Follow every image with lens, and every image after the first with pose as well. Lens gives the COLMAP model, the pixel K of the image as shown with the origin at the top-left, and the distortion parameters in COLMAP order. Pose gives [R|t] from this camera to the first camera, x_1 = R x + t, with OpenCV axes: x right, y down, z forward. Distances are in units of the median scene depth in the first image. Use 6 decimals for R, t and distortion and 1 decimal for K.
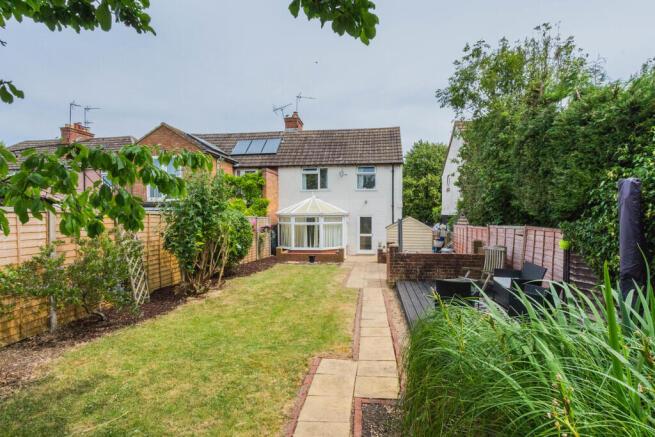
lens RADIAL K [[367.8, 0, 328.8], [0, 367.8, 218.2], [0, 0, 1]] dist [-0.001917, -0.000082]
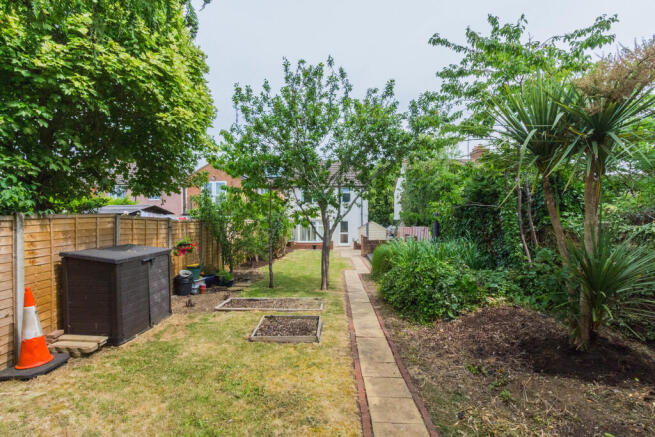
lens RADIAL K [[367.8, 0, 326.8], [0, 367.8, 220.4], [0, 0, 1]] dist [-0.001917, -0.000082]
pose [[0.995697, -0.002886, 0.092618, -0.124959], [0.002918, 0.999996, -0.000207, -0.008253], [-0.092617, 0.000476, 0.995702, -0.570115]]
